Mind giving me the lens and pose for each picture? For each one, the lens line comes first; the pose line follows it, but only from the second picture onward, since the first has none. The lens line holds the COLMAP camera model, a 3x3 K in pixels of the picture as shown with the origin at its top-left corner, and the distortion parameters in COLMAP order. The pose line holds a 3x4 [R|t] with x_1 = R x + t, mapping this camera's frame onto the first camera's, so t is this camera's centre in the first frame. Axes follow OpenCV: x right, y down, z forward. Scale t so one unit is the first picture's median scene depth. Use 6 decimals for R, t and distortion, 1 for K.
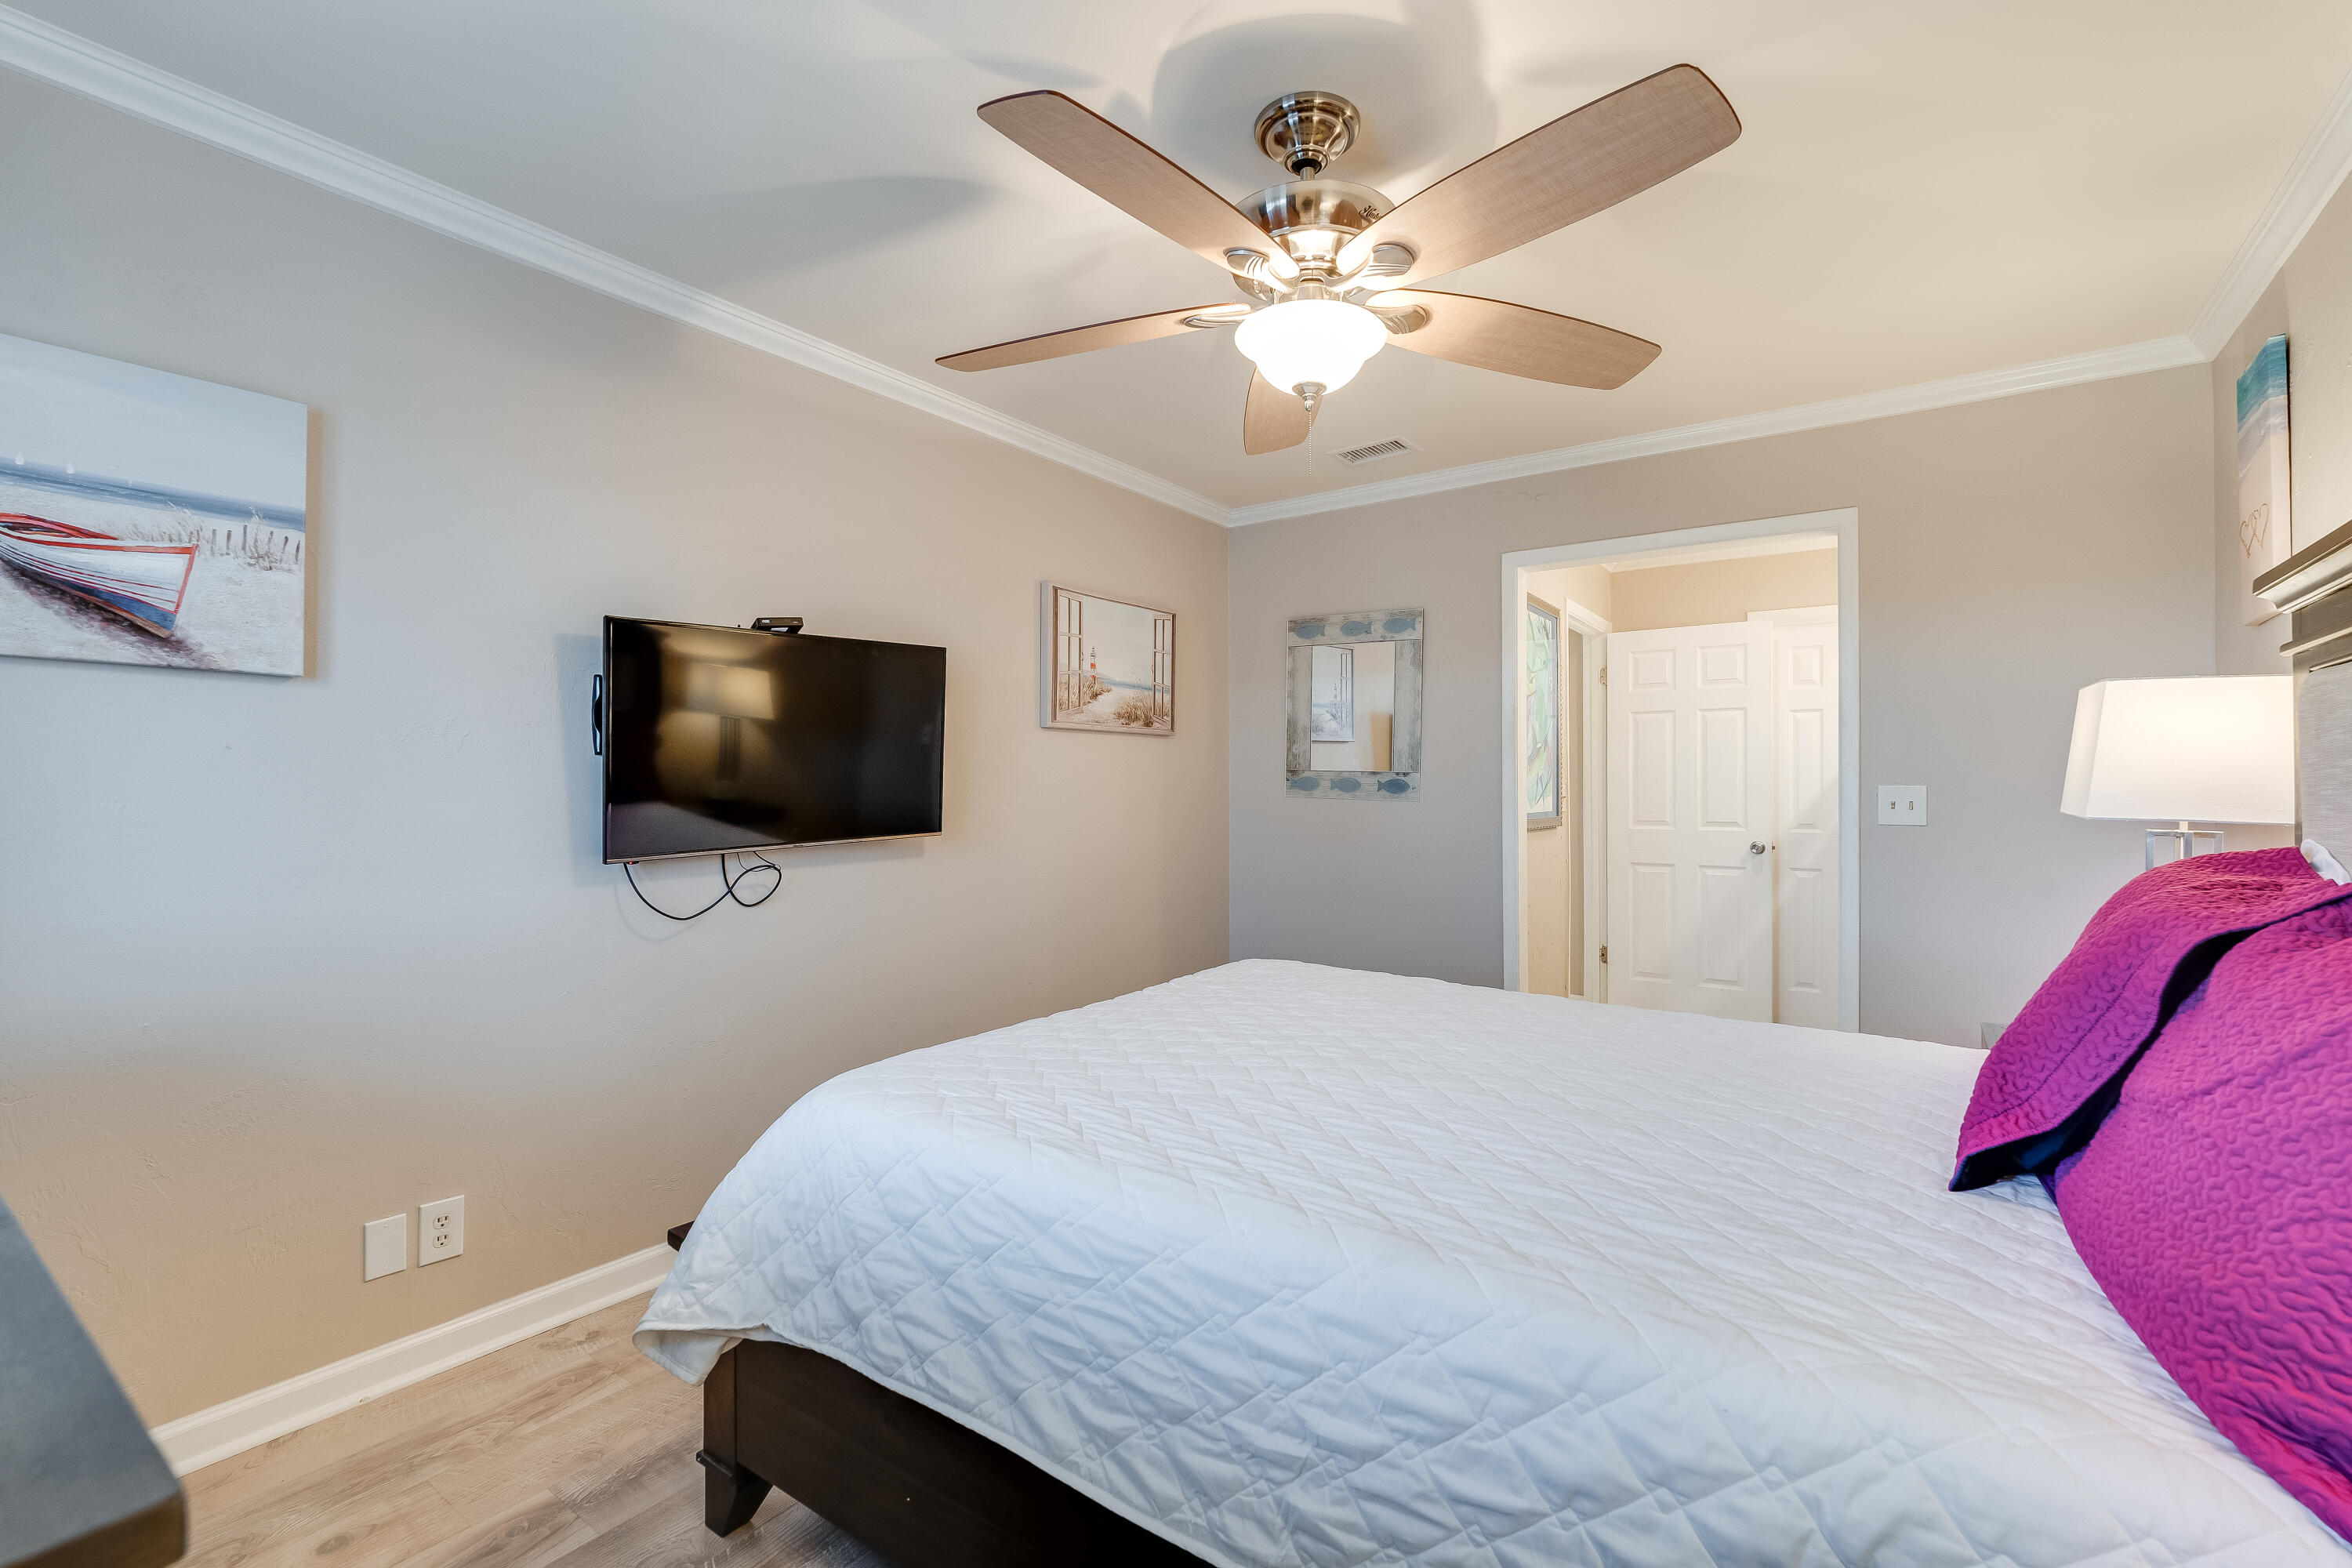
lens RADIAL K [[1035.5, 0, 1170.7], [0, 1035.5, 774.4], [0, 0, 1]] dist [0.000305, 0.000254]
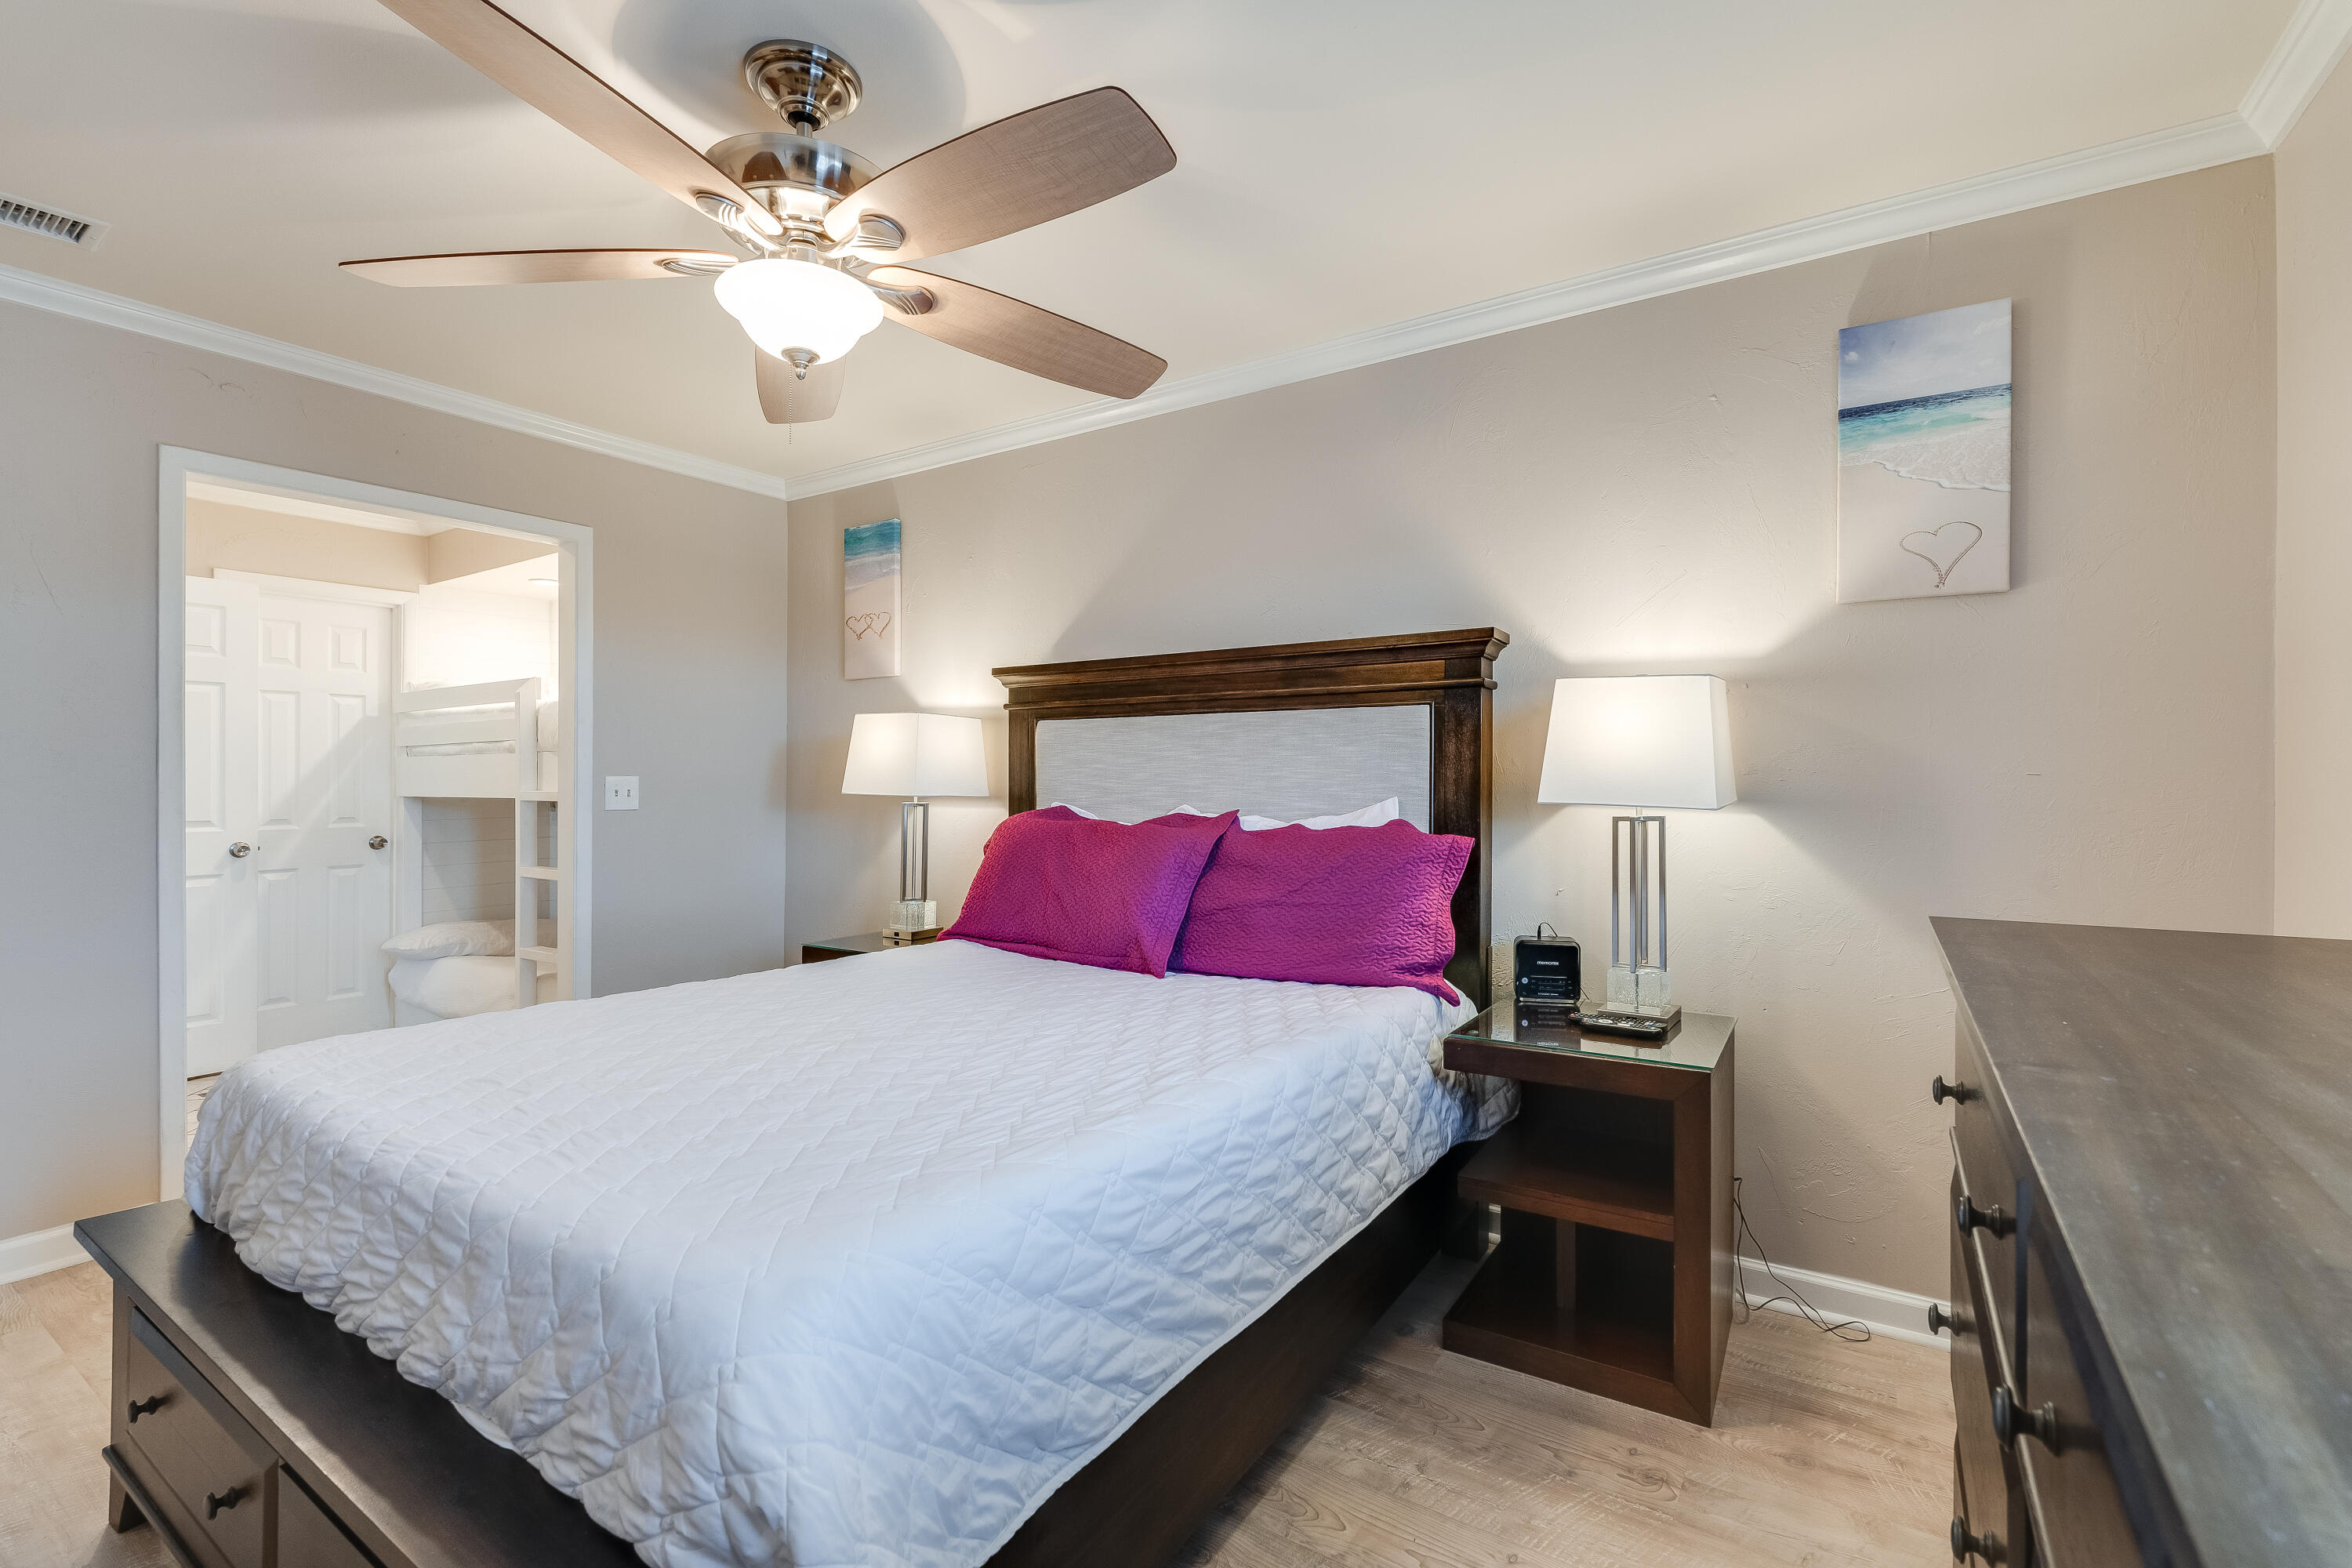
lens RADIAL K [[1035.5, 0, 1185.9], [0, 1035.5, 772.4], [0, 0, 1]] dist [0.000305, 0.000254]
pose [[-0.039675, 0.003418, 0.999207, -1.139594], [-0.010261, 0.999940, -0.003828, 0.009904], [-0.999160, -0.010405, -0.039637, 0.943430]]
